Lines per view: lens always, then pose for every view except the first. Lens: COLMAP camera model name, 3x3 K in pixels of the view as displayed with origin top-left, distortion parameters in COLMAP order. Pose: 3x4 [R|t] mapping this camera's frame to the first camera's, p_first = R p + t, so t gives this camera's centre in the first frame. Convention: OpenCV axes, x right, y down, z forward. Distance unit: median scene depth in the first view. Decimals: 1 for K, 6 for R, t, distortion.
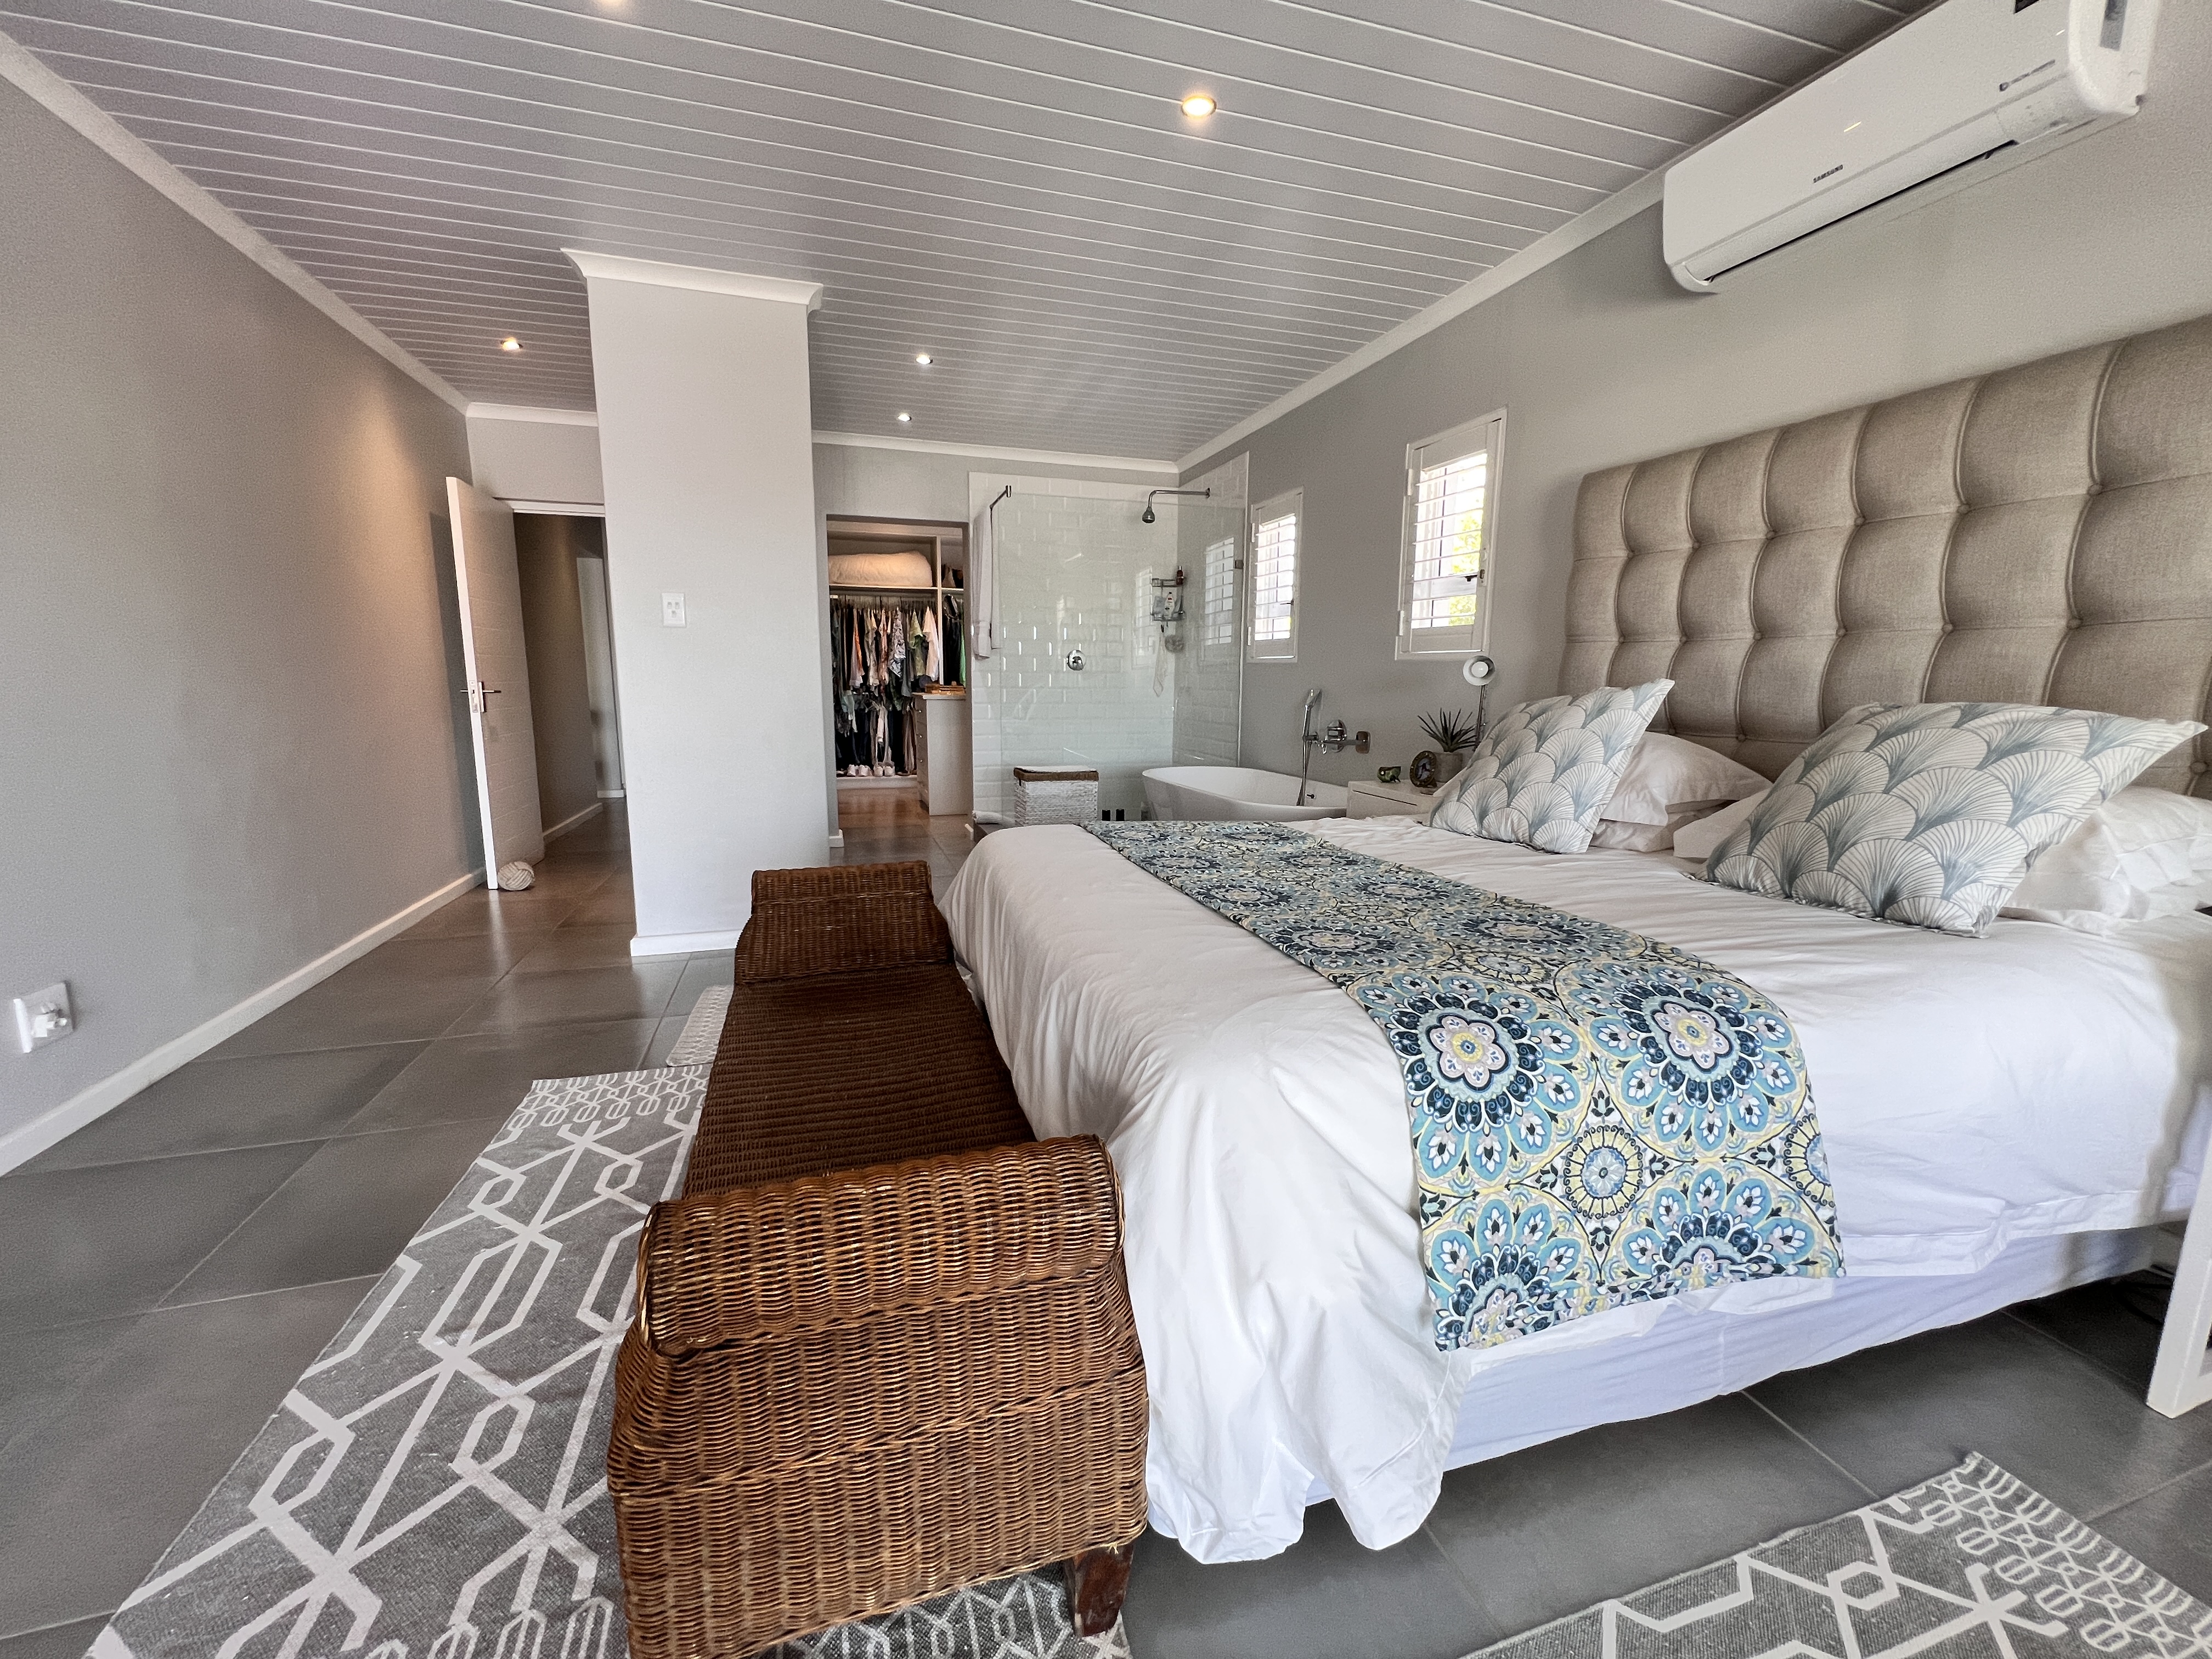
lens RADIAL K [[893.8, 0, 1106.0], [0, 893.8, 829.5], [0, 0, 1]] dist [-0.000127, 0.000278]
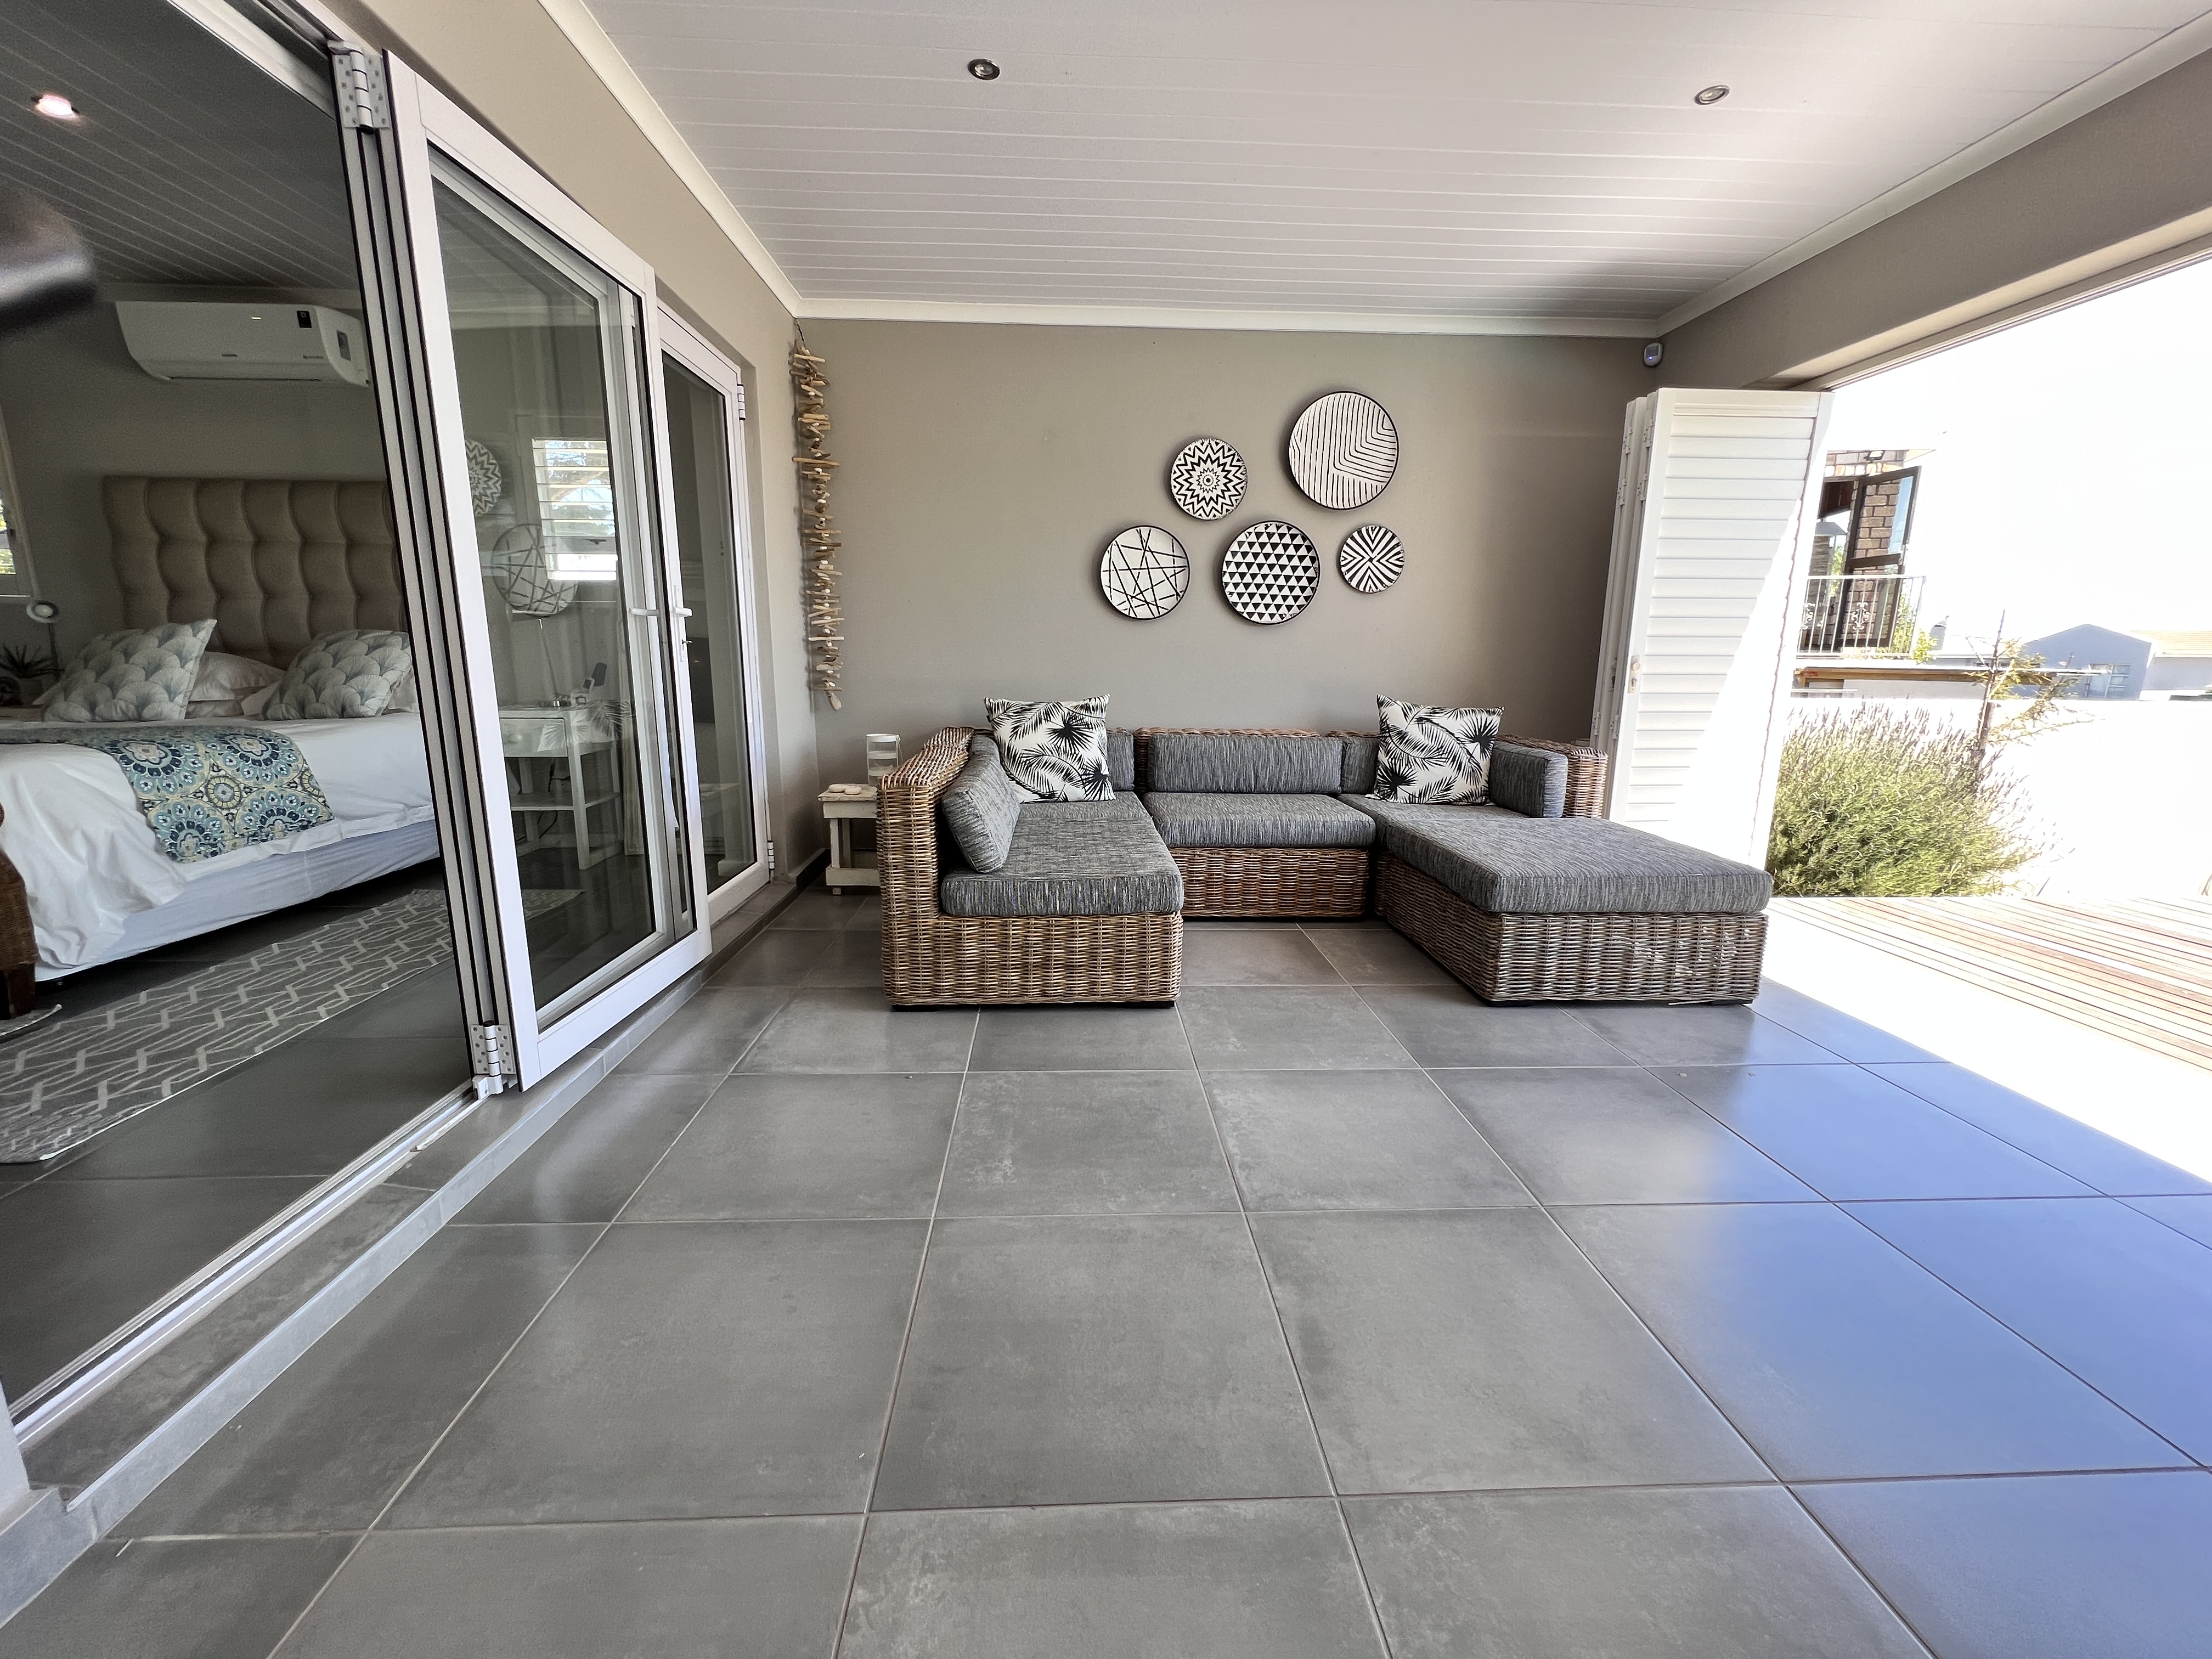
lens RADIAL K [[893.8, 0, 1106.0], [0, 893.8, 829.5], [0, 0, 1]] dist [-0.000127, 0.000278]
pose [[0.263190, -0.190635, 0.945722, -0.822869], [0.156107, 0.975779, 0.153251, 0.306196], [-0.952030, 0.107300, 0.286575, -1.436477]]
